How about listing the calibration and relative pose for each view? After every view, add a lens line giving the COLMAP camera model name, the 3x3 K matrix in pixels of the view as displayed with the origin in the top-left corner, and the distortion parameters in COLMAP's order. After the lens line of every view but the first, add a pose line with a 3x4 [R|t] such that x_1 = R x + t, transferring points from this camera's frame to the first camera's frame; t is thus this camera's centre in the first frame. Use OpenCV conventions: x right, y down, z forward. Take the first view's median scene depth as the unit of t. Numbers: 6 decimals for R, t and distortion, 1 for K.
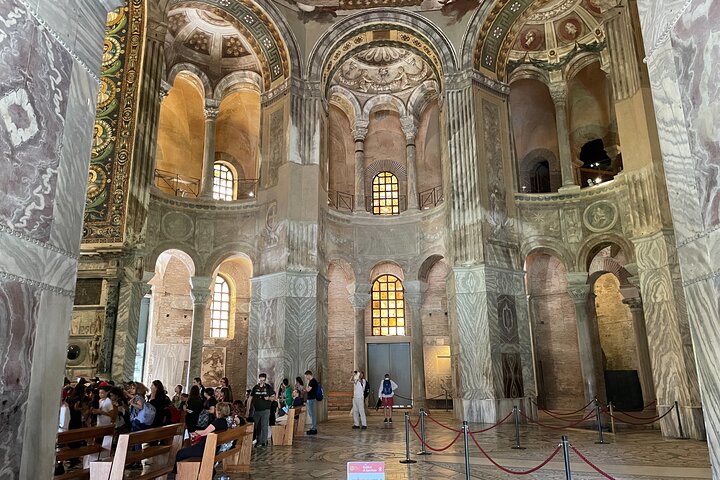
lens RADIAL K [[517.2, 0, 360.0], [0, 517.2, 240.0], [0, 0, 1]] dist [0.079493, -0.002316]
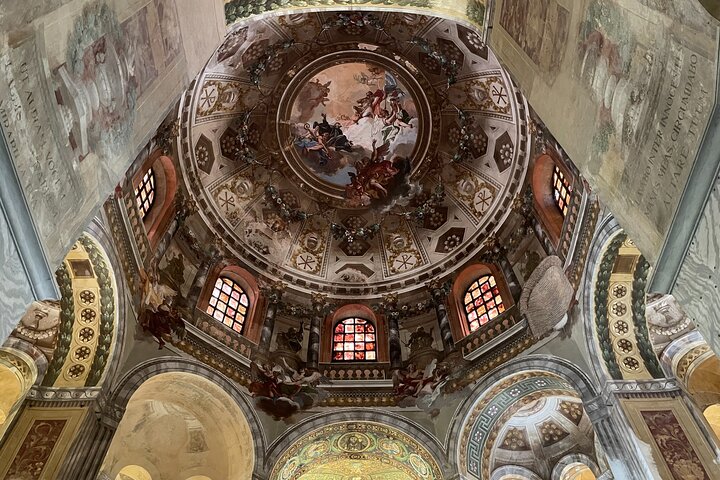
lens RADIAL K [[550.6, 0, 360.0], [0, 550.6, 240.0], [0, 0, 1]] dist [-0.004124, -0.002593]
pose [[0.077404, -0.819732, -0.567493, 0.840721], [0.230980, 0.568458, -0.789622, 0.196710], [0.969875, -0.069960, 0.233342, 0.815724]]
